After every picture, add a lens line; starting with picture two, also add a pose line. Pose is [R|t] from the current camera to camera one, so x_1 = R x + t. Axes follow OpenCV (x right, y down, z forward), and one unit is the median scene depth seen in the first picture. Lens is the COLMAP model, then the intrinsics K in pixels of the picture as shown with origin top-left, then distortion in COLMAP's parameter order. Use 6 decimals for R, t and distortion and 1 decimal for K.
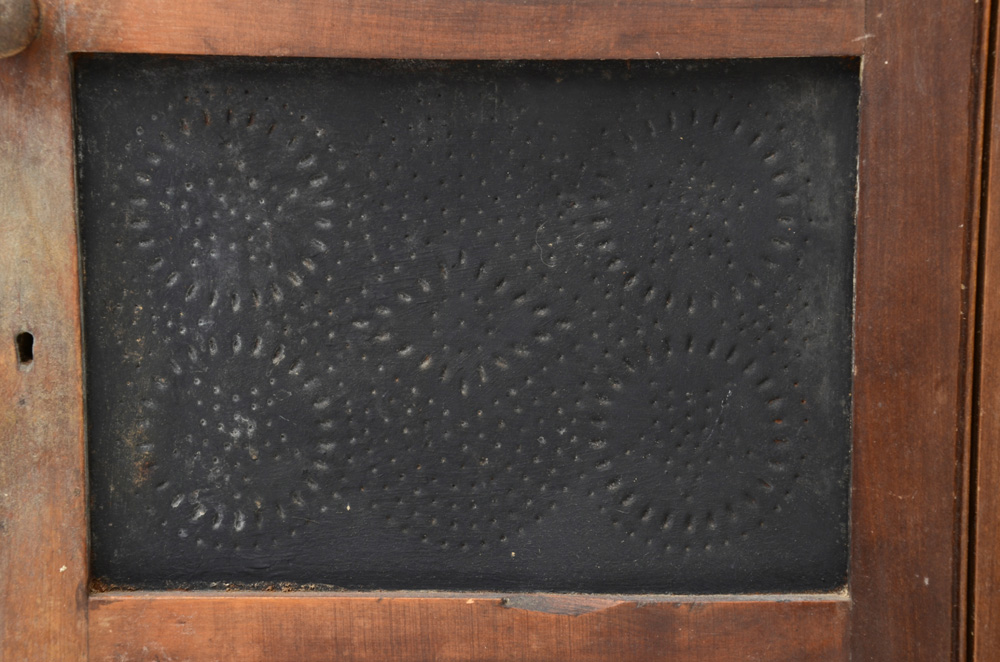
lens RADIAL K [[1839.9, 0, 498.5], [0, 1839.9, 331.1], [0, 0, 1]] dist [0.325315, 0.000000]
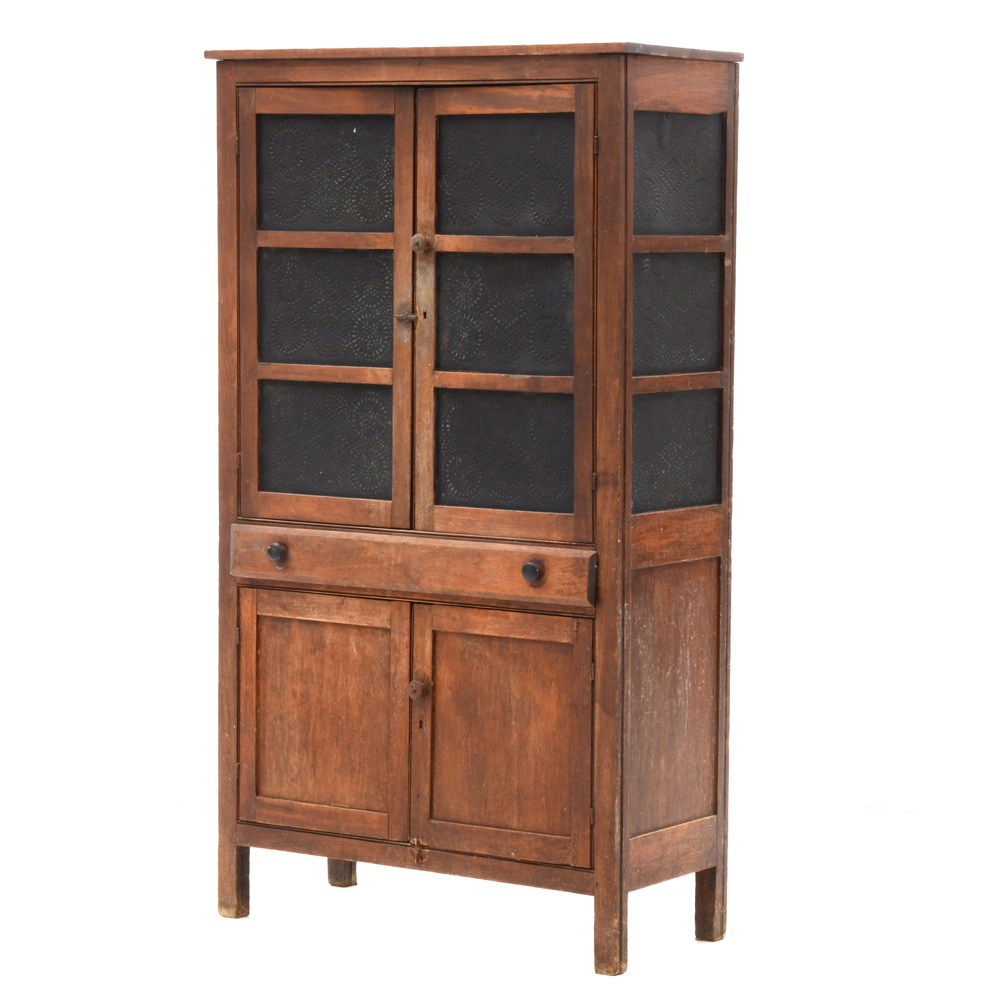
lens RADIAL K [[3390.6, 0, 503.4], [0, 3390.6, 493.5], [0, 0, 1]] dist [0.460793, 0.000000]
pose [[0.821137, 0.049433, -0.568587, 4.618434], [-0.083516, 0.995925, -0.034026, 0.704965], [0.564588, 0.075426, 0.821919, -5.645170]]
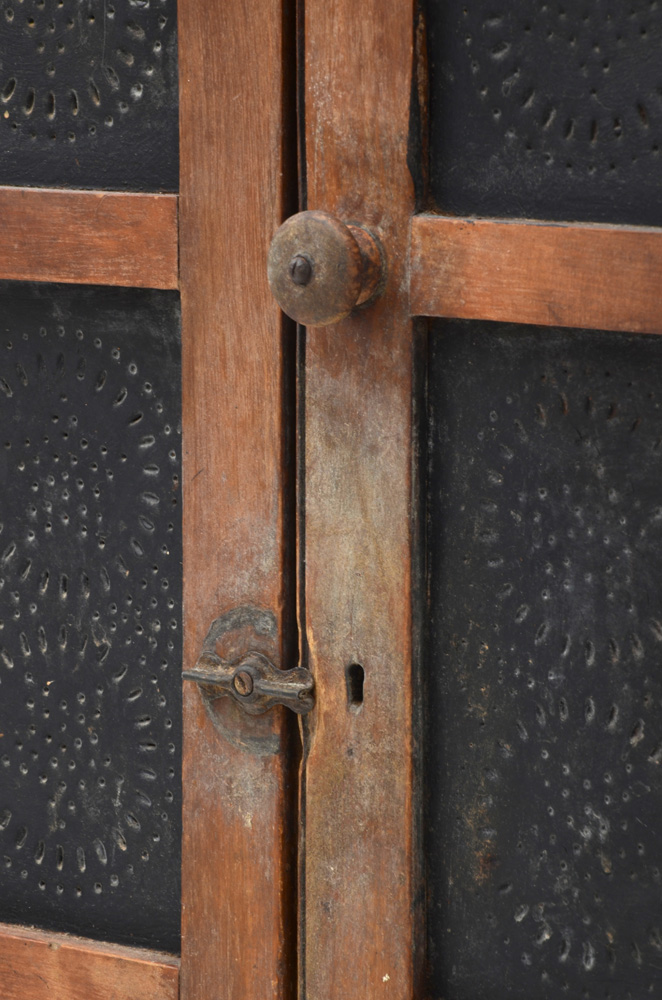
lens RADIAL K [[3897.2, 0, 330.8], [0, 3897.2, 504.2], [0, 0, 1]] dist [1.255964, 0.000000]
pose [[0.781354, 0.085209, -0.618244, 0.738324], [-0.079017, 0.996170, 0.037433, -0.125301], [0.619066, 0.019604, 0.785095, -0.286559]]
